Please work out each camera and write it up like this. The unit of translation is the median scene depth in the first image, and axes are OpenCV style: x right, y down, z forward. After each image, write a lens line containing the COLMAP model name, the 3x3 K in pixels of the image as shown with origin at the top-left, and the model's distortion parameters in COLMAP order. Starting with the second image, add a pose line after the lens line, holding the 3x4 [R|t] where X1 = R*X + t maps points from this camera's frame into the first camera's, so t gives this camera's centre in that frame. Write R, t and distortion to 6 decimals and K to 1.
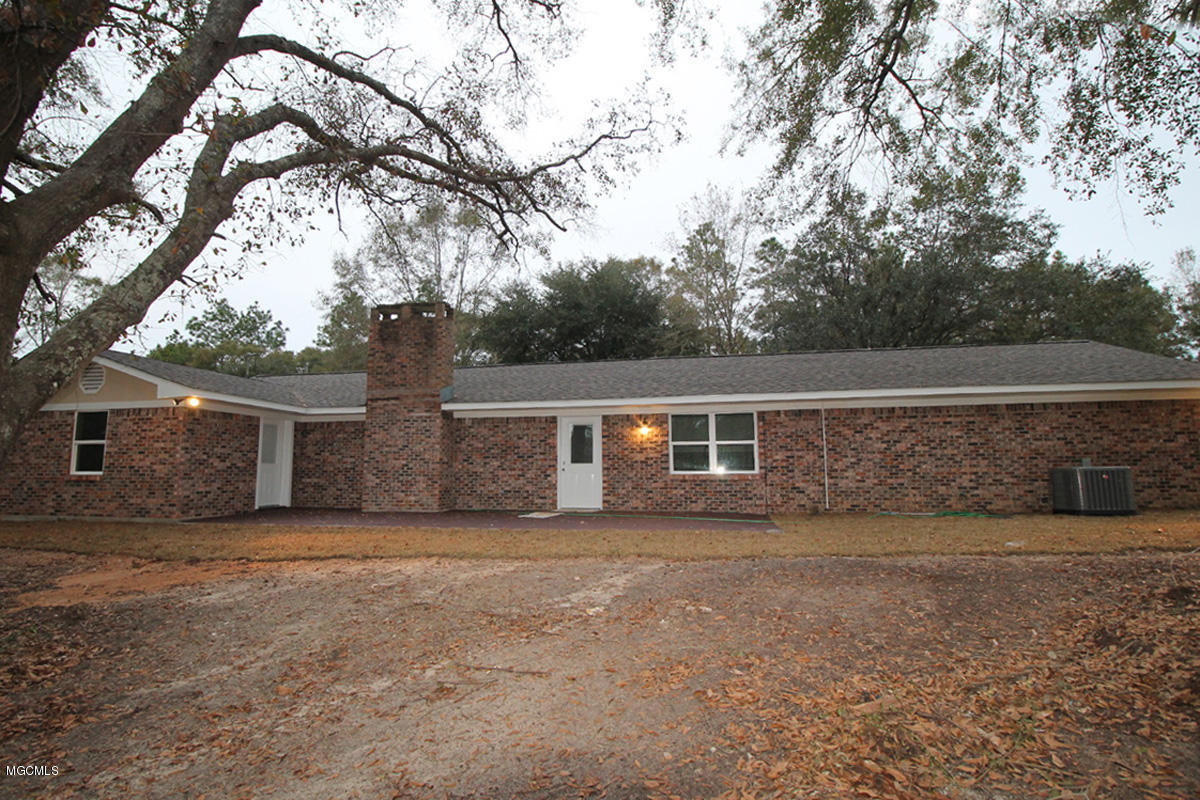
lens RADIAL K [[611.2, 0, 600.0], [0, 611.2, 400.0], [0, 0, 1]] dist [0.000428, -0.021107]
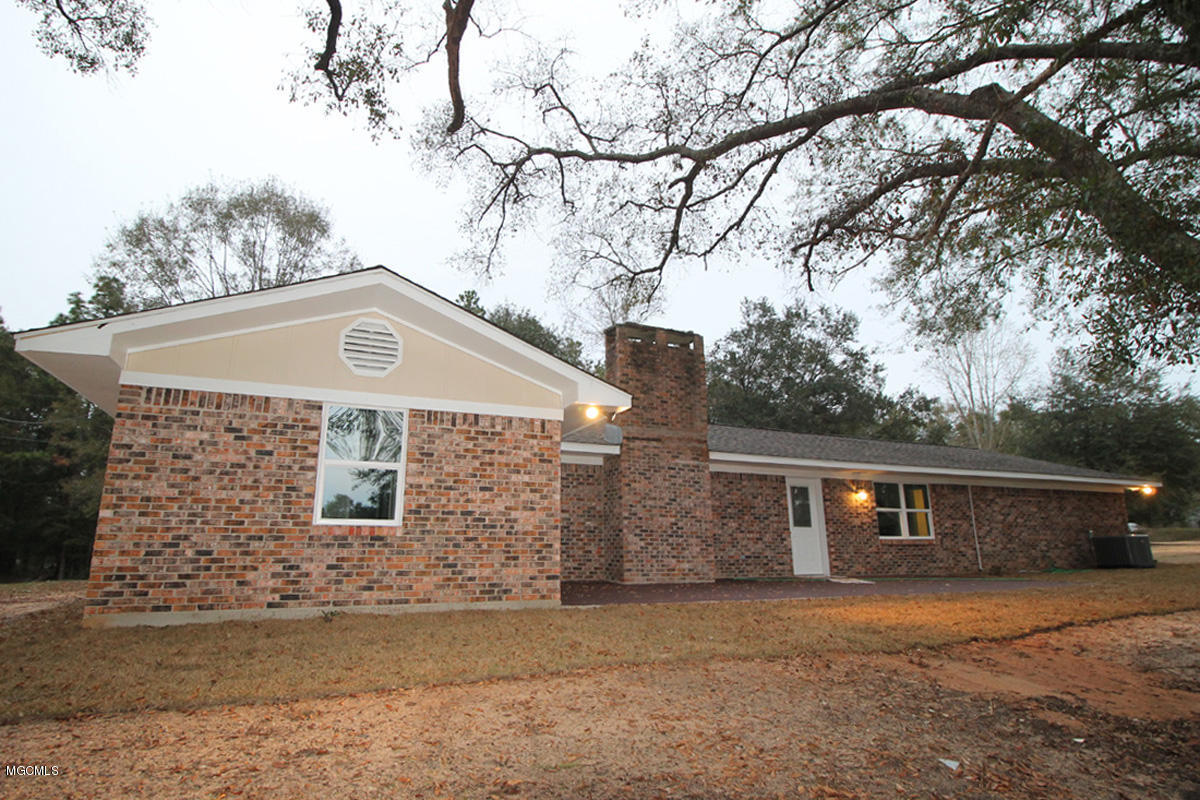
lens RADIAL K [[611.2, 0, 600.0], [0, 611.2, 400.0], [0, 0, 1]] dist [0.000428, -0.021107]
pose [[0.829449, 0.136822, 0.541566, -0.868803], [-0.069899, 0.987340, -0.142388, 0.067919], [-0.554192, 0.080249, 0.828512, 0.378119]]
